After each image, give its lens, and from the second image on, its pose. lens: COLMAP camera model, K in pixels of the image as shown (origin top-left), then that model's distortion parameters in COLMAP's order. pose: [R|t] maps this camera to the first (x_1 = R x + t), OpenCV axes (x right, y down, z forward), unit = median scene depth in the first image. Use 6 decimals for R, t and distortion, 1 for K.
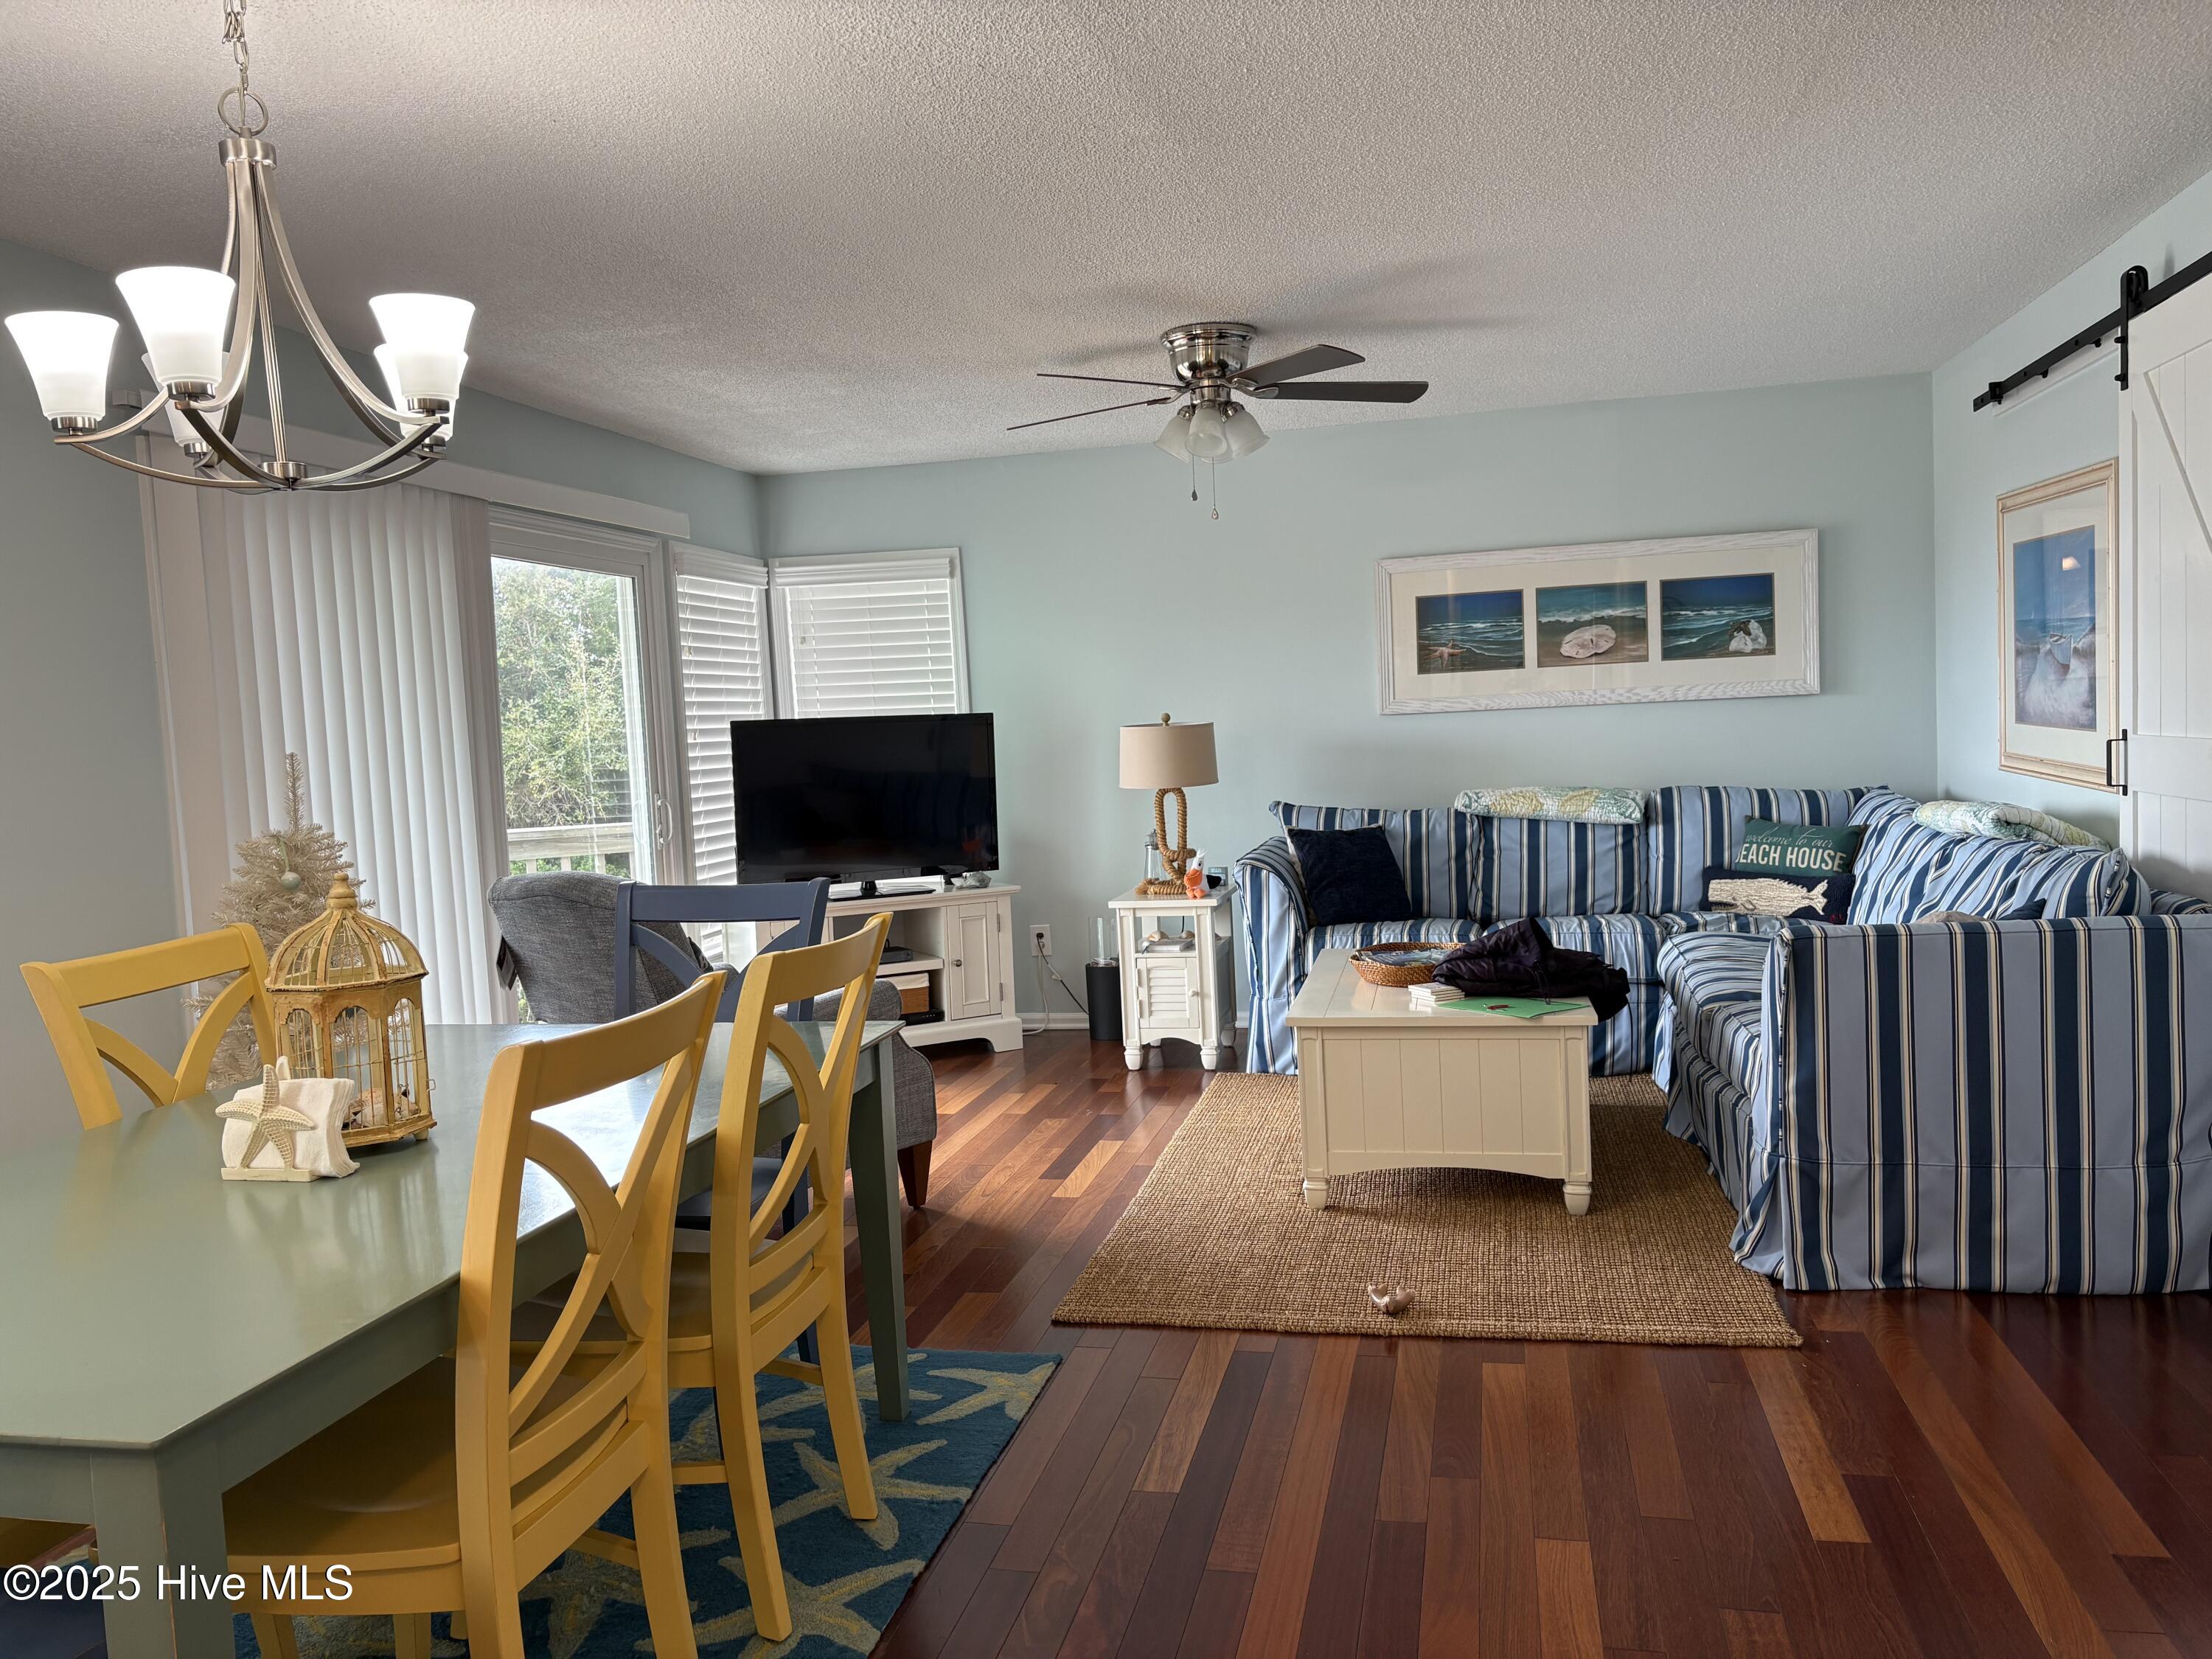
lens RADIAL K [[1672.2, 0, 1106.0], [0, 1672.2, 835.7], [0, 0, 1]] dist [0.033078, -0.032672]
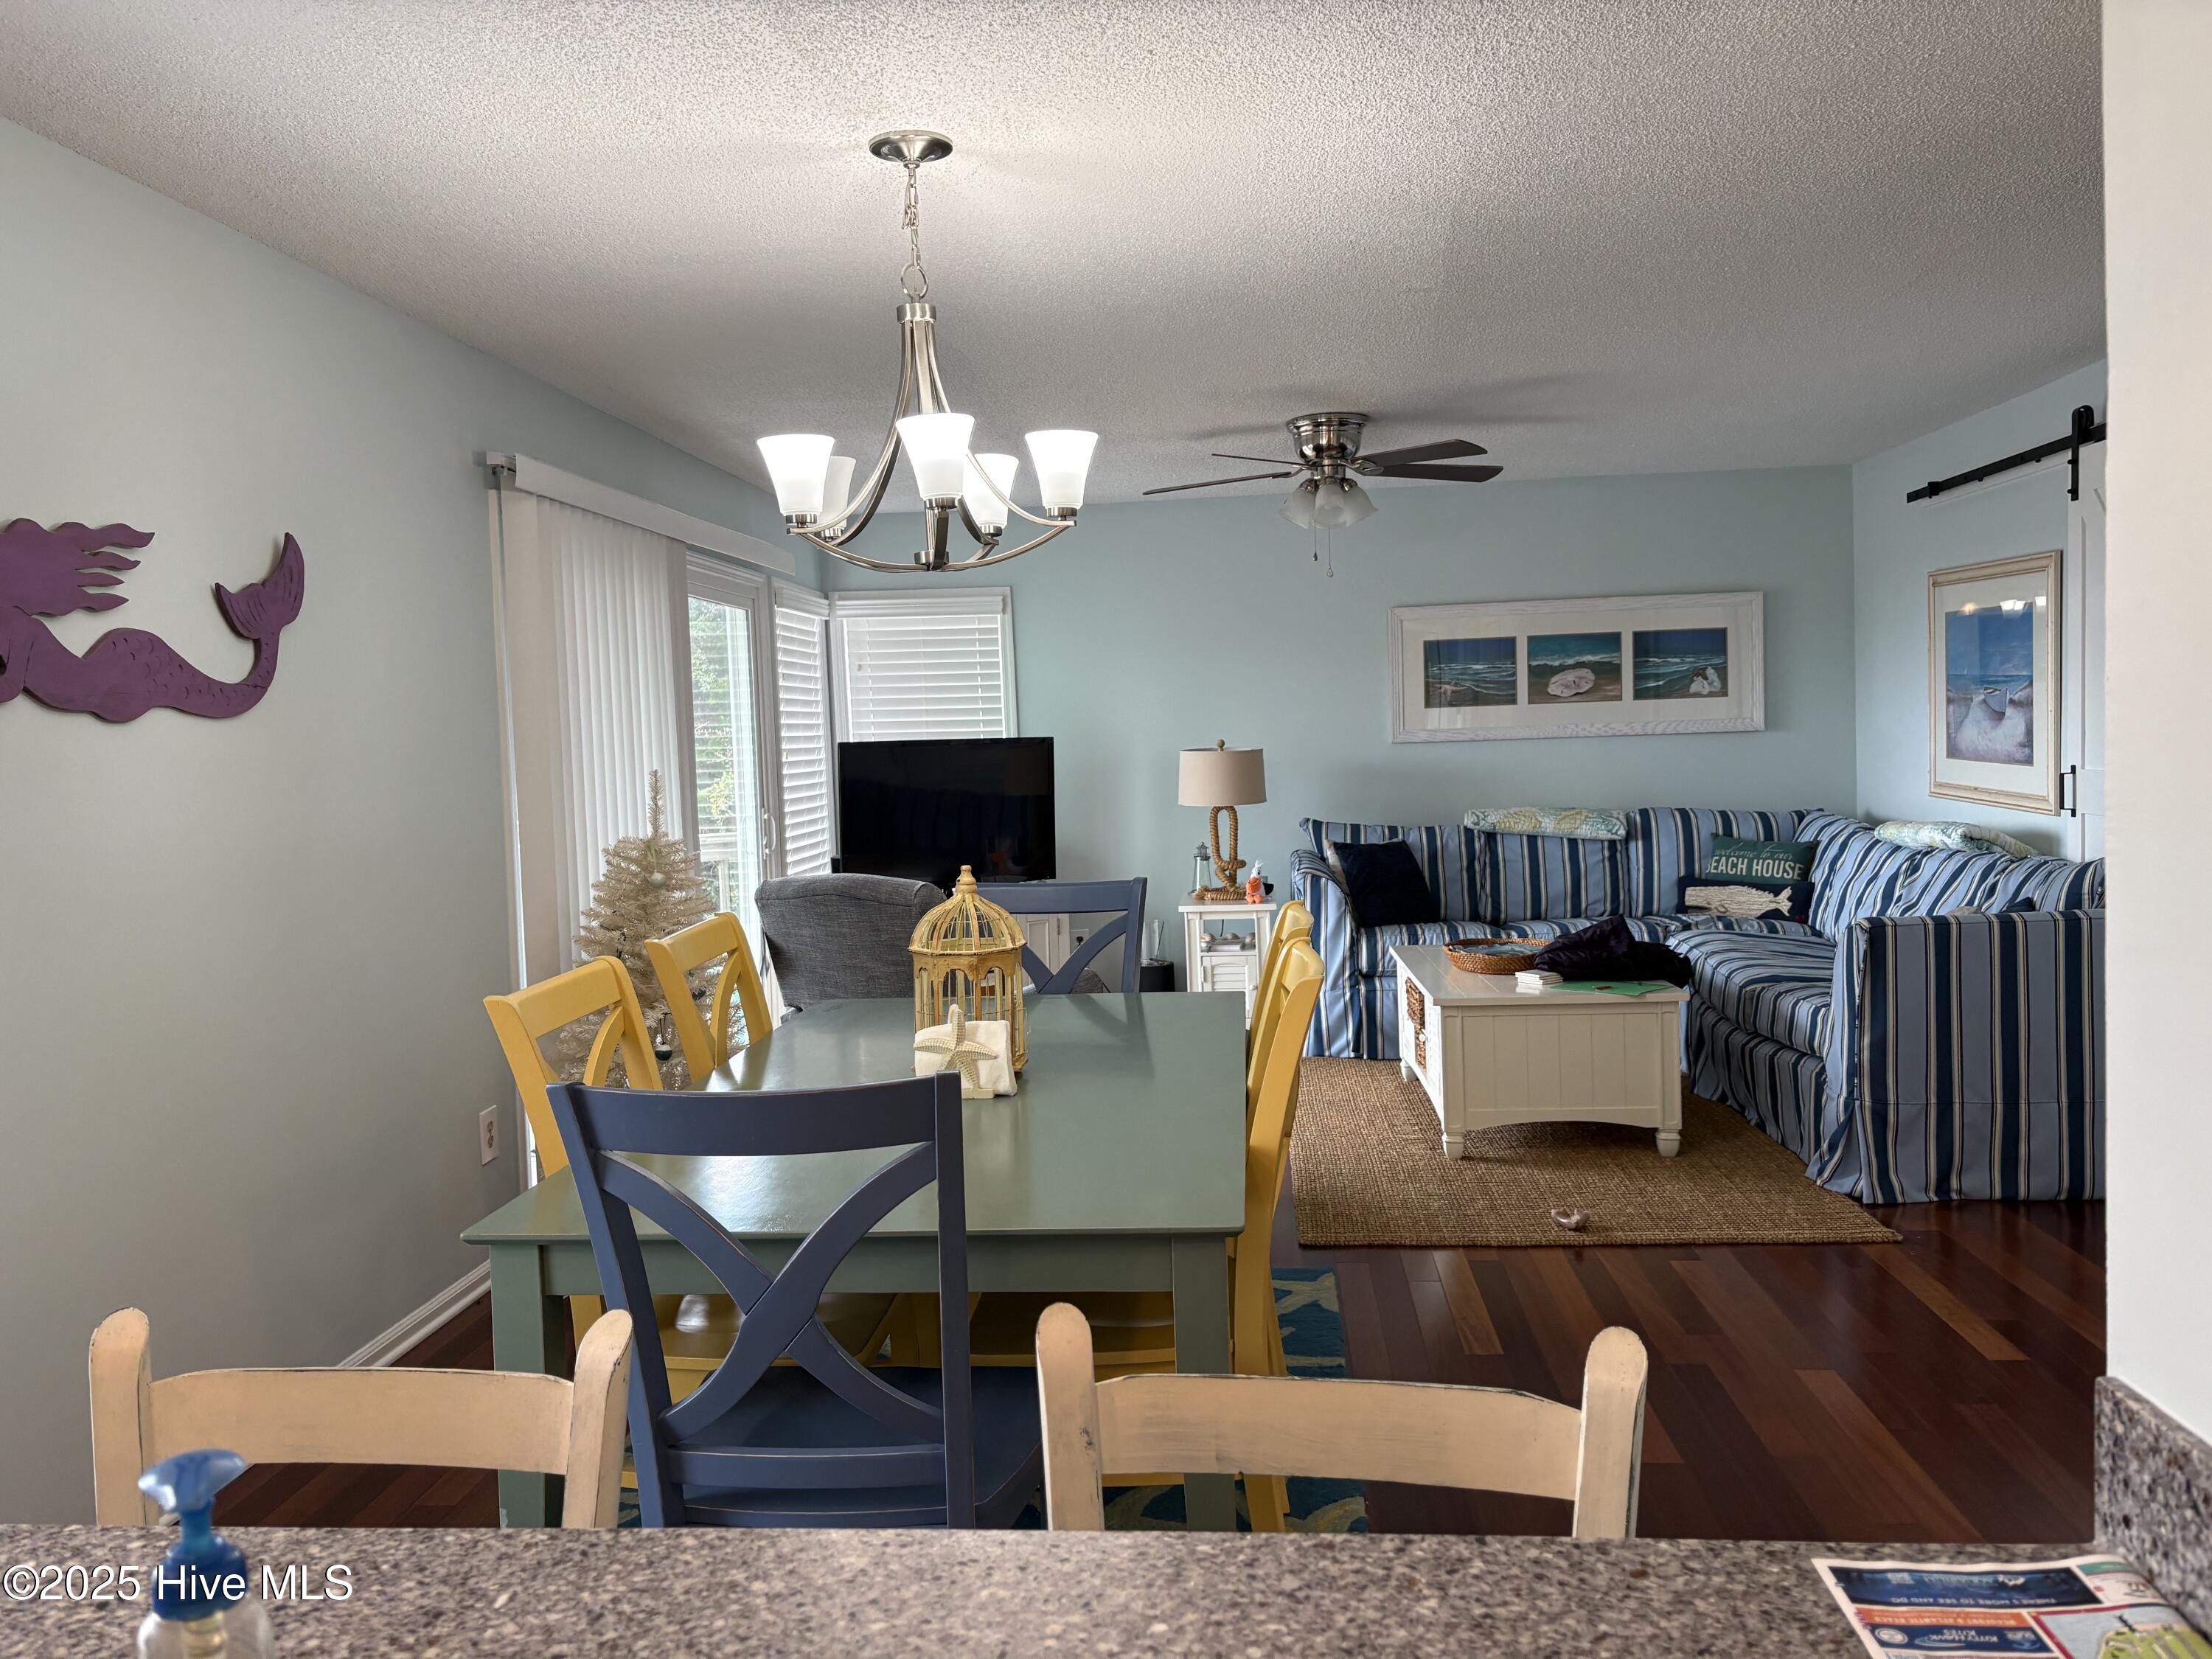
lens RADIAL K [[1672.2, 0, 1106.8], [0, 1672.2, 812.9], [0, 0, 1]] dist [0.033078, -0.032672]
pose [[0.990631, 0.006554, 0.136406, -0.247304], [-0.003042, 0.999659, -0.025936, 0.007257], [-0.136530, 0.025278, 0.990313, -0.135698]]
